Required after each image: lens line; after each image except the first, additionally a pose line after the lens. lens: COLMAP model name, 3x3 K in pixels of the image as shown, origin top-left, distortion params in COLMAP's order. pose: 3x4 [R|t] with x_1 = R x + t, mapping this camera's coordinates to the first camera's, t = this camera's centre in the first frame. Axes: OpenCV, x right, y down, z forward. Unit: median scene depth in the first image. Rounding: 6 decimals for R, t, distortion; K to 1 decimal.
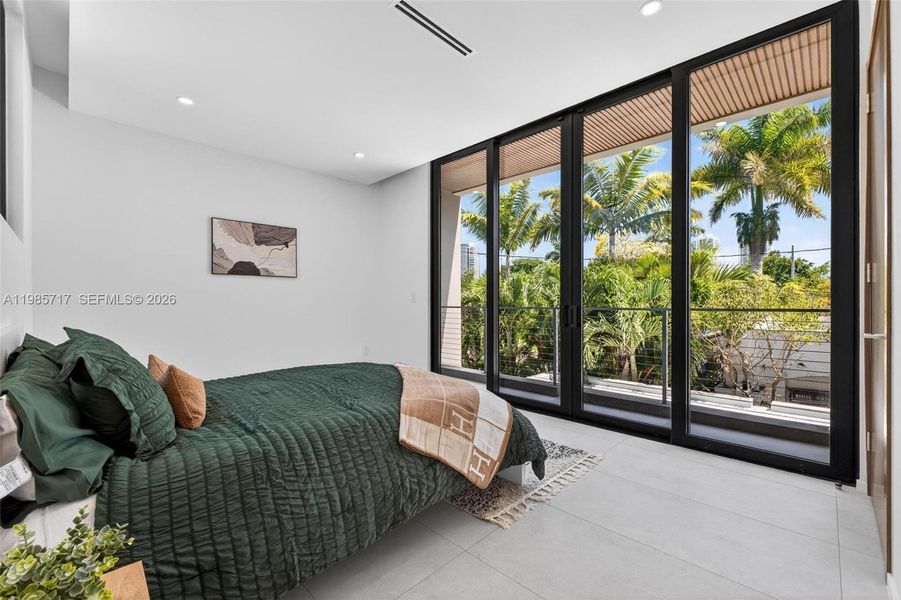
lens RADIAL K [[378.3, 0, 453.6], [0, 378.3, 299.8], [0, 0, 1]] dist [0.001004, 0.000029]
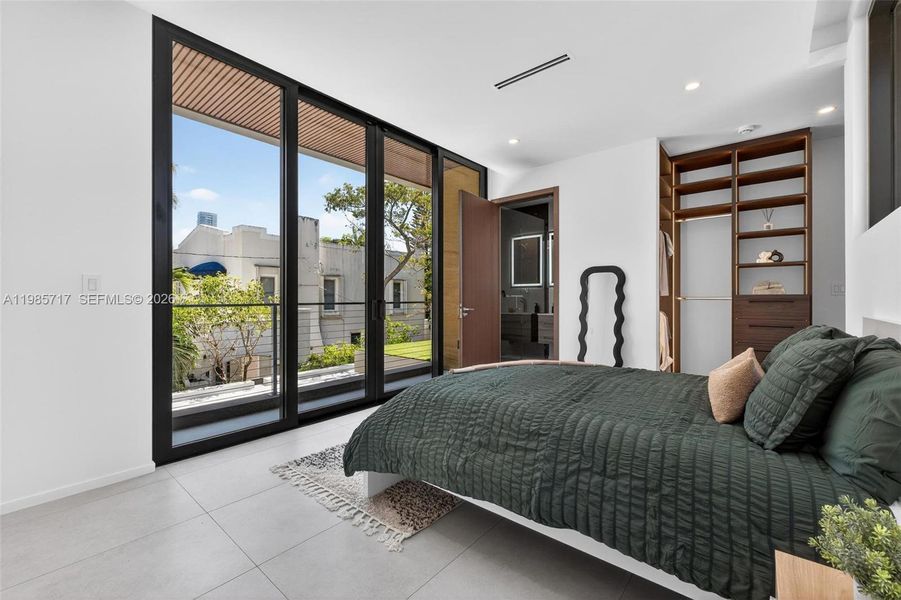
lens RADIAL K [[378.3, 0, 453.6], [0, 378.3, 299.8], [0, 0, 1]] dist [0.001004, 0.000029]
pose [[-0.083294, -0.005830, 0.996508, -0.566684], [-0.014821, 0.999880, 0.004611, -0.004852], [-0.996415, -0.014385, -0.083370, 0.631021]]
